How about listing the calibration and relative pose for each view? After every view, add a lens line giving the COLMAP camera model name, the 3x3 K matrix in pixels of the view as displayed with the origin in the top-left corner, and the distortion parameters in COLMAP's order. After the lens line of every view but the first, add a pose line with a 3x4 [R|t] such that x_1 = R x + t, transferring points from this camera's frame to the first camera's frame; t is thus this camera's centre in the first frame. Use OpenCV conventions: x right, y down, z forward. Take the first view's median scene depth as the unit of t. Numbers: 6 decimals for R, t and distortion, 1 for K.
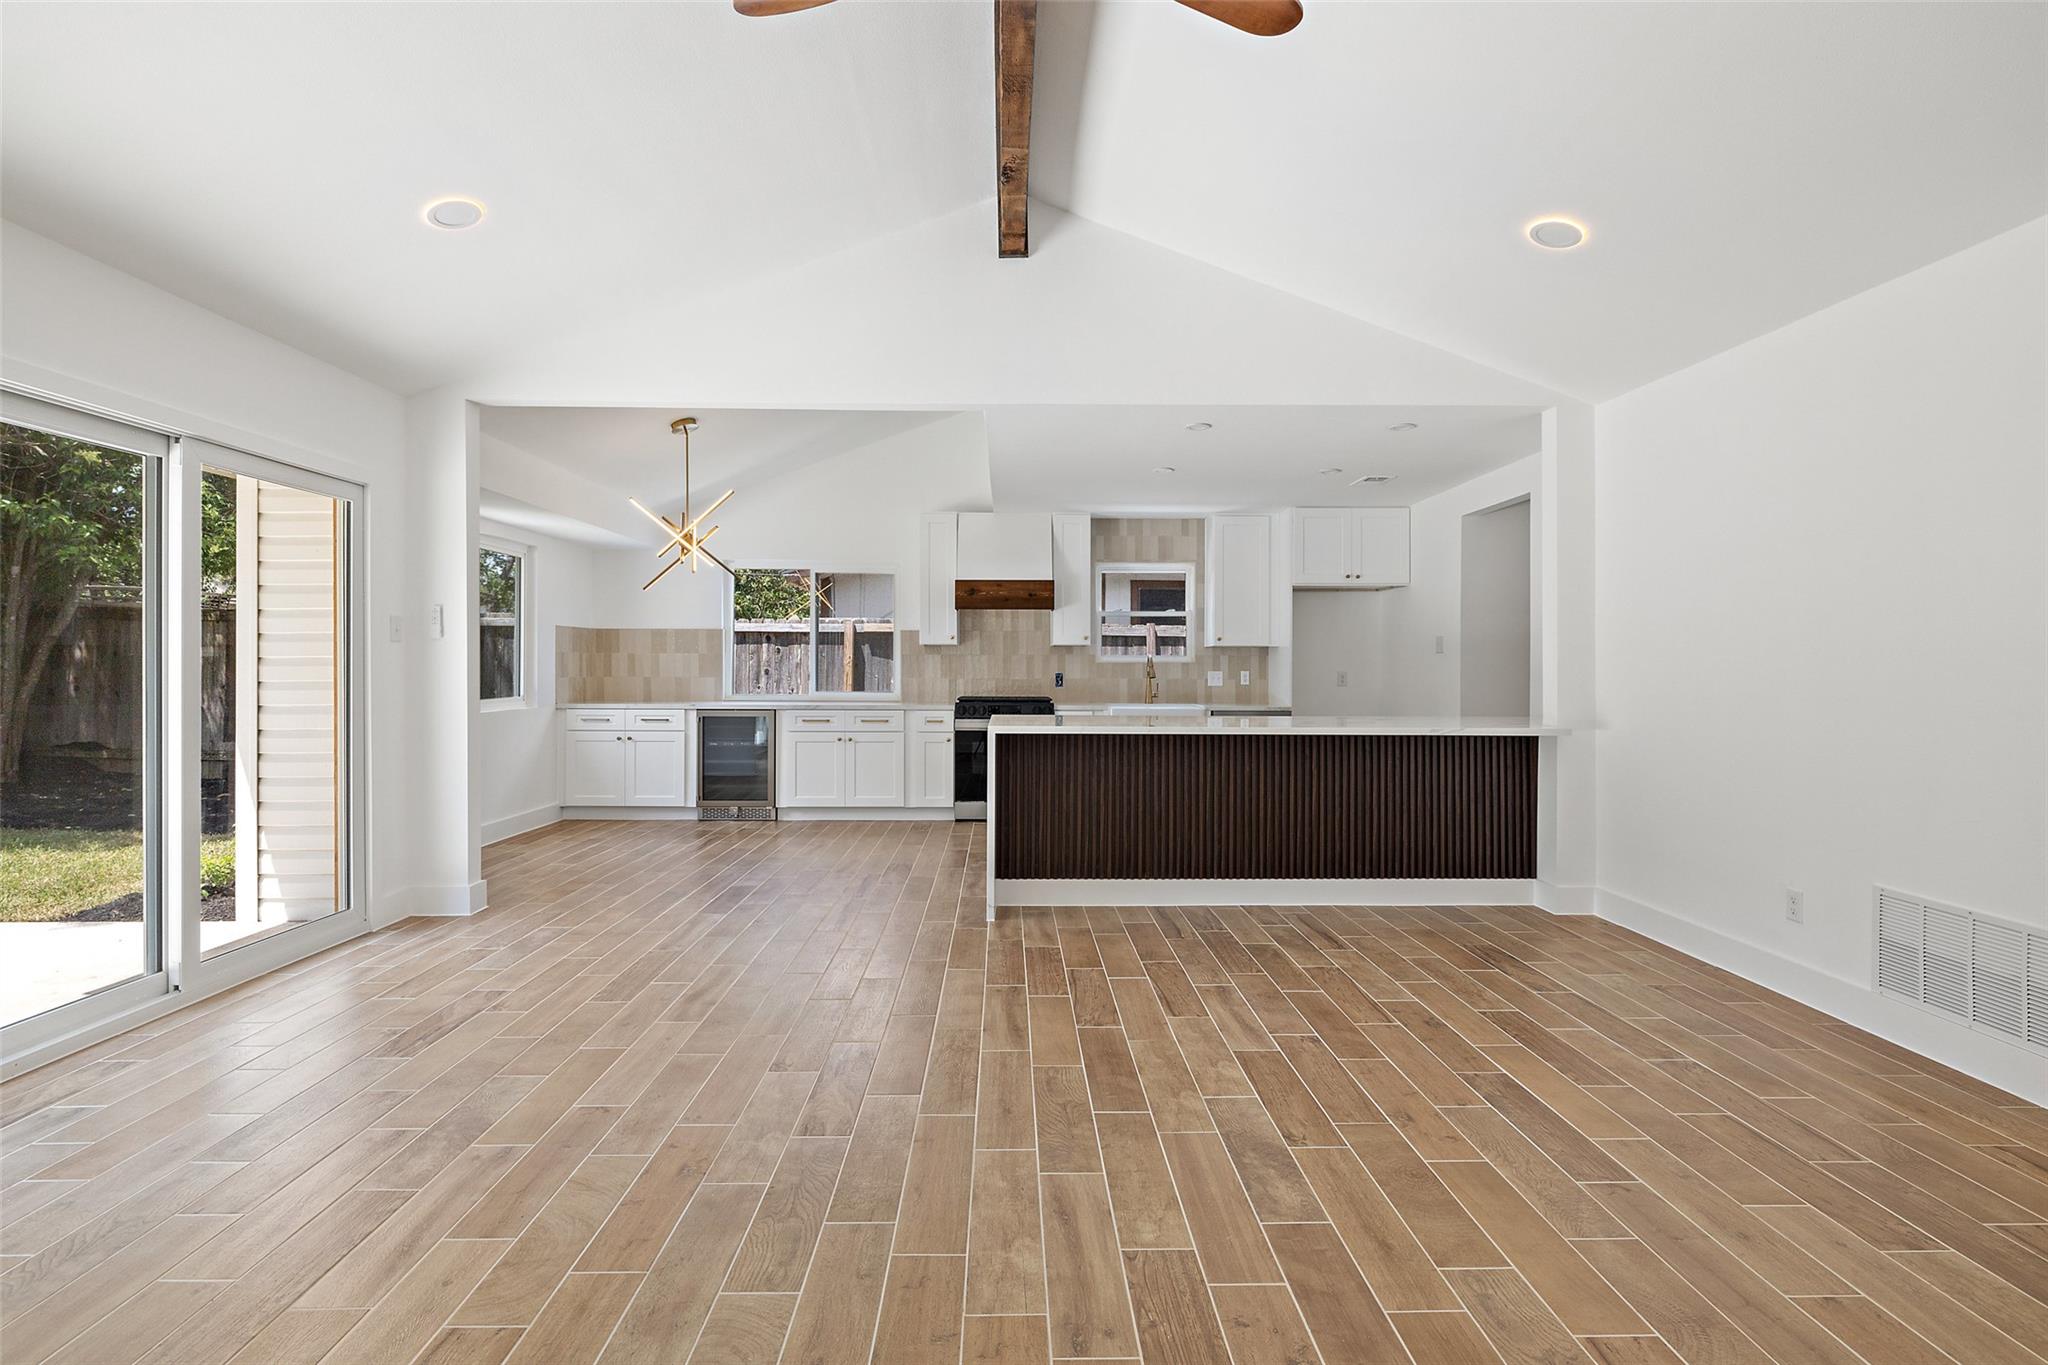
lens RADIAL K [[977.3, 0, 1003.8], [0, 977.3, 662.4], [0, 0, 1]] dist [0.002938, -0.000590]
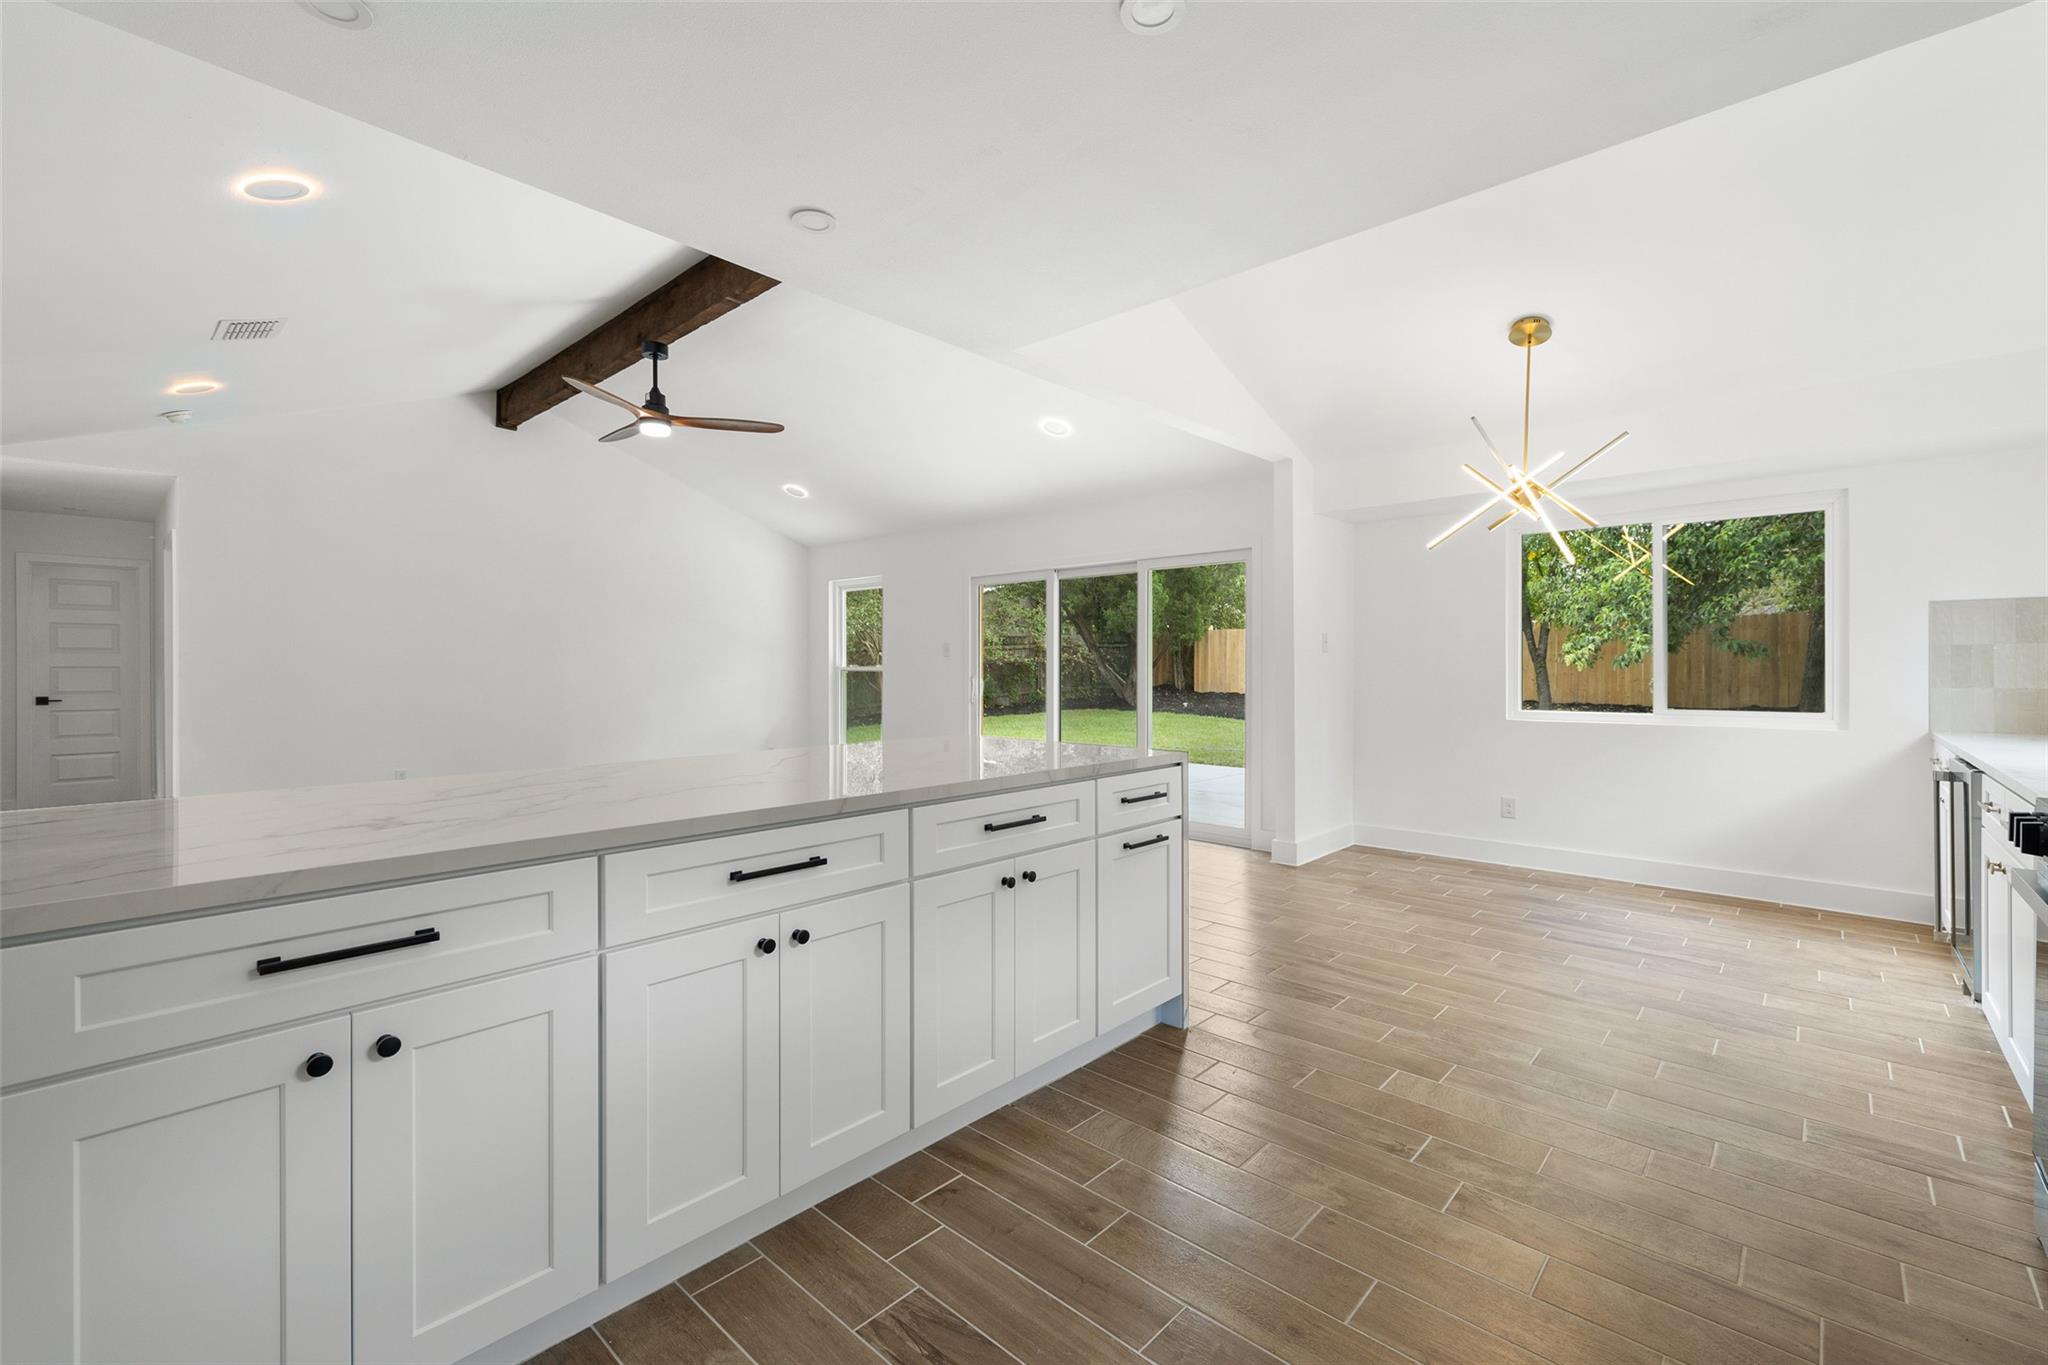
lens RADIAL K [[866.1, 0, 1027.0], [0, 866.1, 671.0], [0, 0, 1]] dist [0.002985, -0.000622]
pose [[-0.677105, -0.001202, -0.735885, 0.498518], [0.001225, 0.999995, -0.002760, 0.009748], [0.735885, -0.002771, -0.677101, 1.494046]]
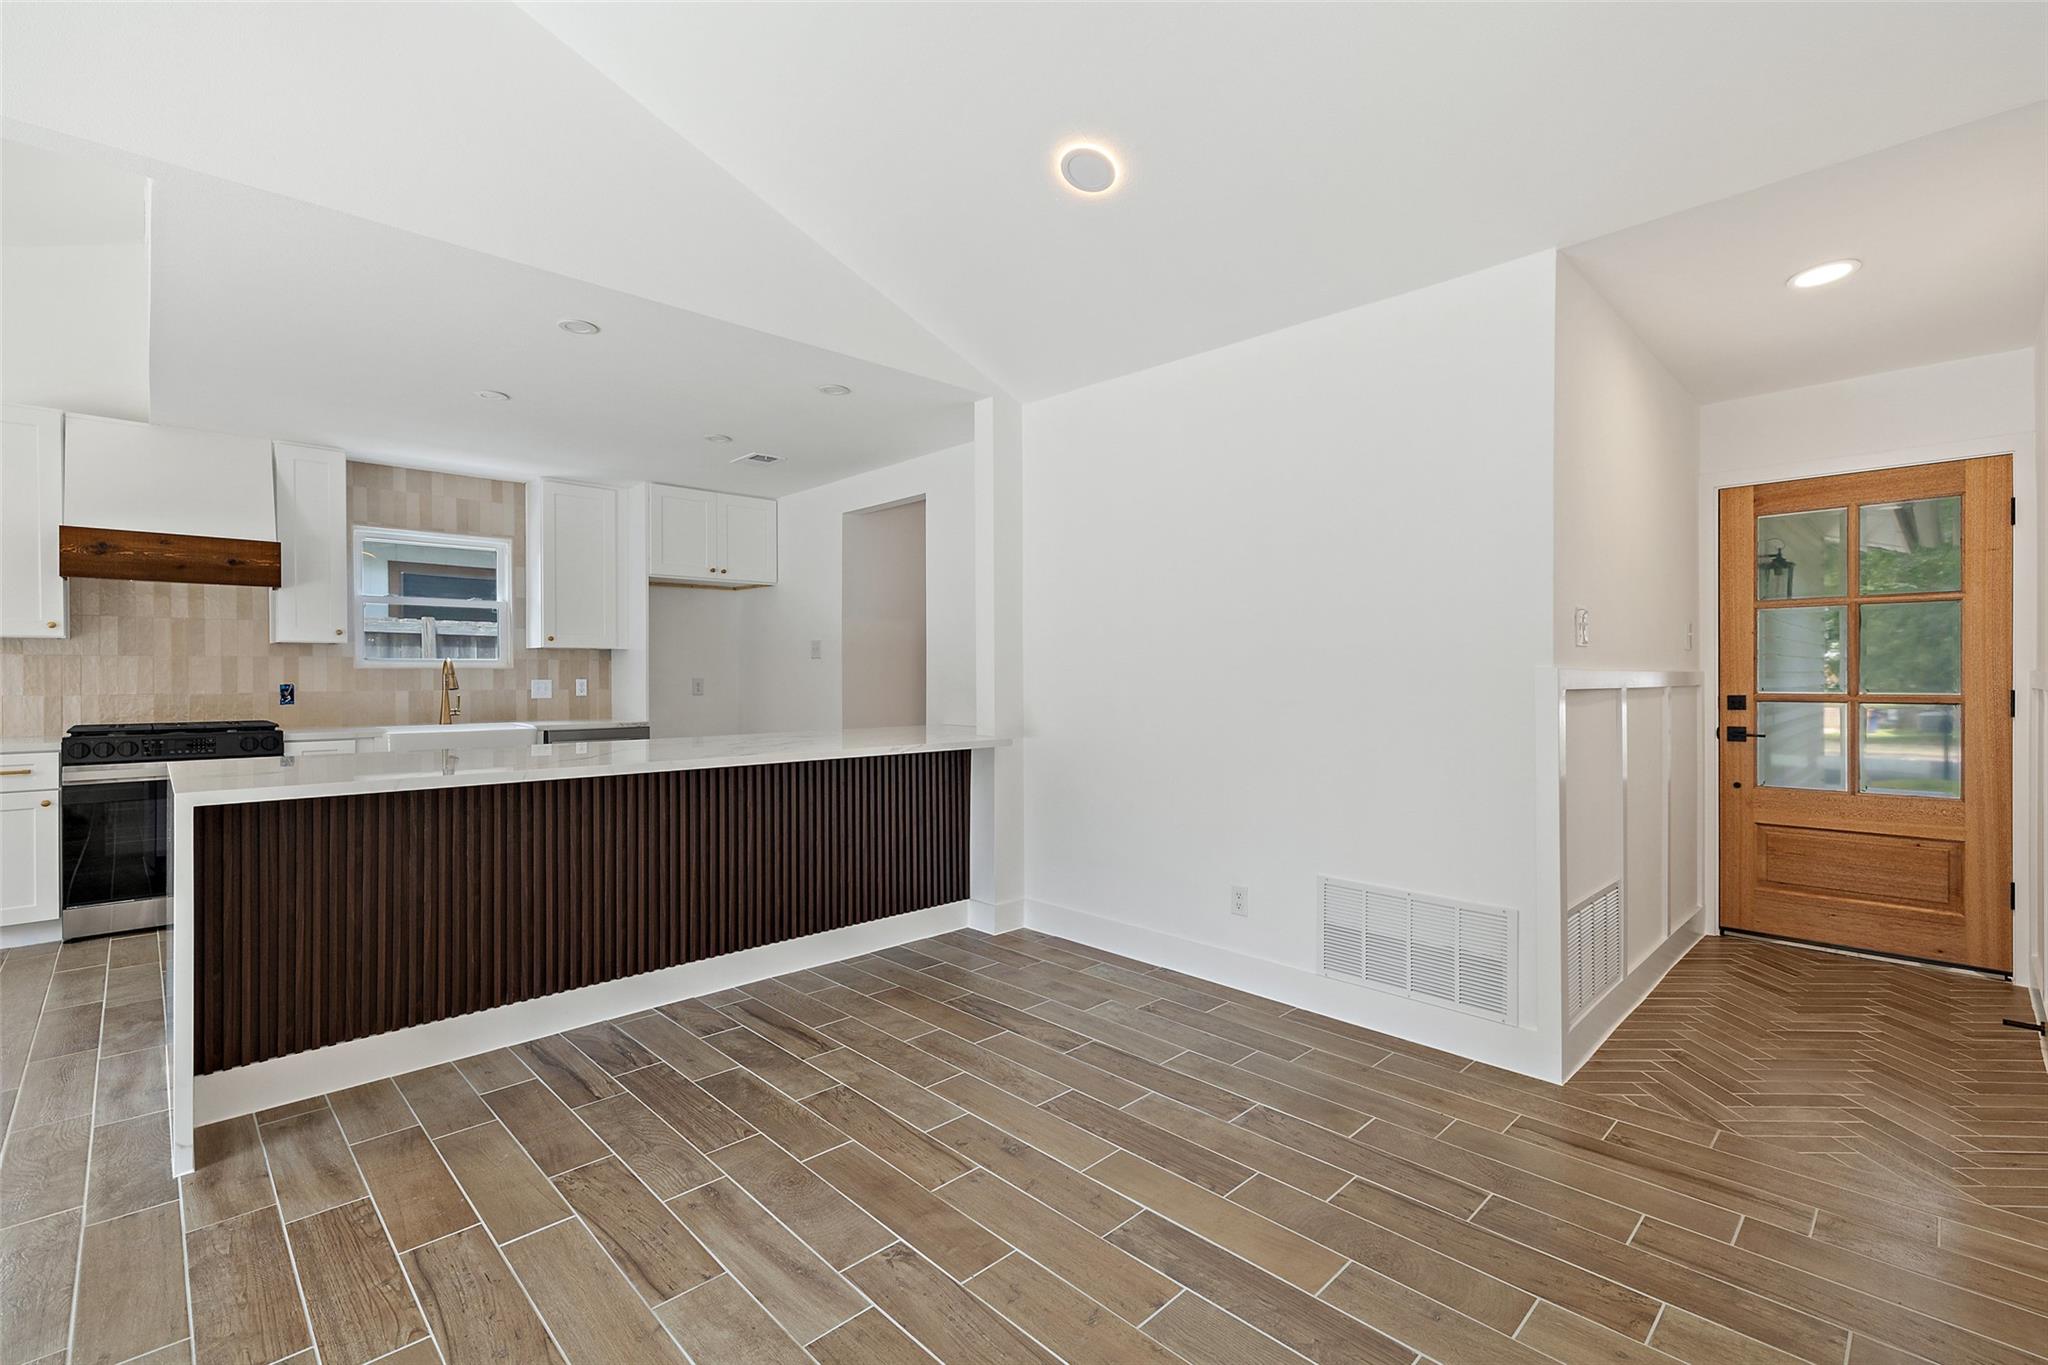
lens RADIAL K [[918.3, 0, 1030.1], [0, 918.3, 681.3], [0, 0, 1]] dist [0.002500, 0.001161]
pose [[0.718802, -0.009818, 0.695145, -0.026821], [-0.000562, 0.999892, 0.014704, -0.001064], [-0.695214, -0.010960, 0.718719, 0.327498]]
